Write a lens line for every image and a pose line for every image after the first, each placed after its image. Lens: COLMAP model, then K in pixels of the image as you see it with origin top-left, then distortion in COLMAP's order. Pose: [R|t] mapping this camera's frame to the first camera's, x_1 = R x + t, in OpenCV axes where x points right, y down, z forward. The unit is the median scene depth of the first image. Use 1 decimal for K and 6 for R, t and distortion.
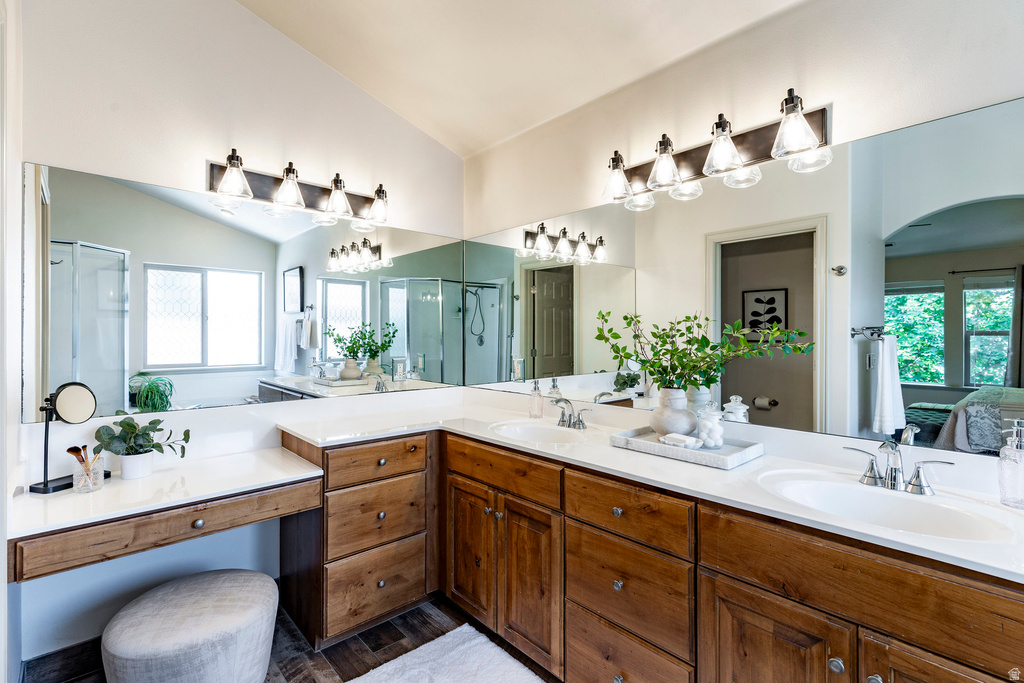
lens RADIAL K [[468.0, 0, 501.1], [0, 468.0, 339.2], [0, 0, 1]] dist [0.003279, -0.000213]
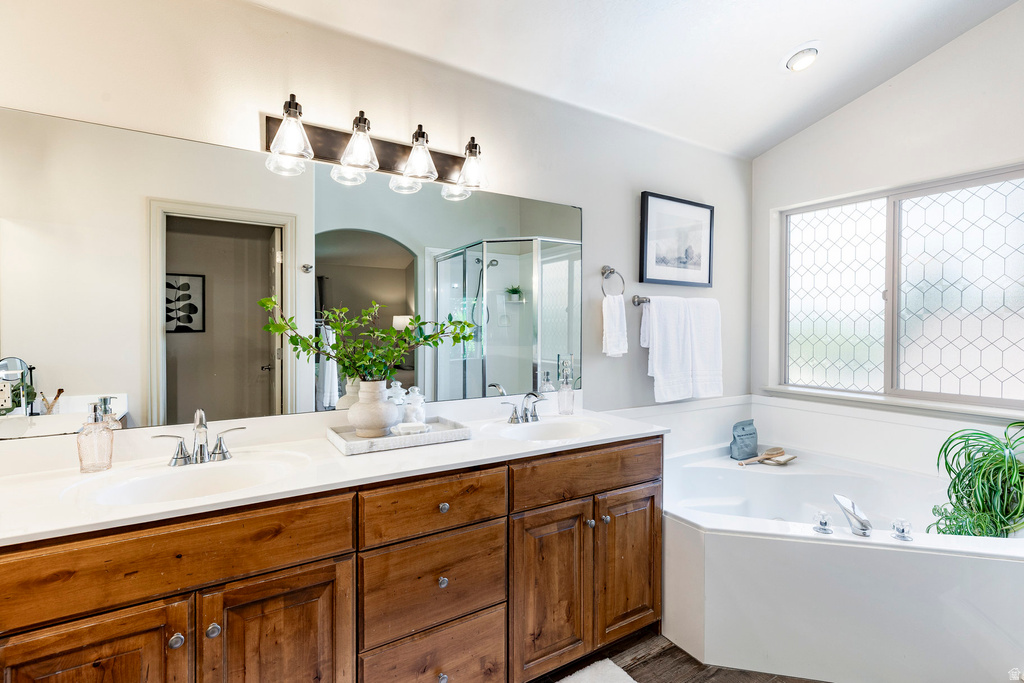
lens RADIAL K [[468.0, 0, 501.5], [0, 468.0, 333.9], [0, 0, 1]] dist [0.003279, -0.000213]
pose [[0.175183, -0.015171, 0.984419, -0.597536], [0.001325, 0.999884, 0.015173, -0.006954], [-0.984535, -0.001353, 0.175183, 0.620199]]
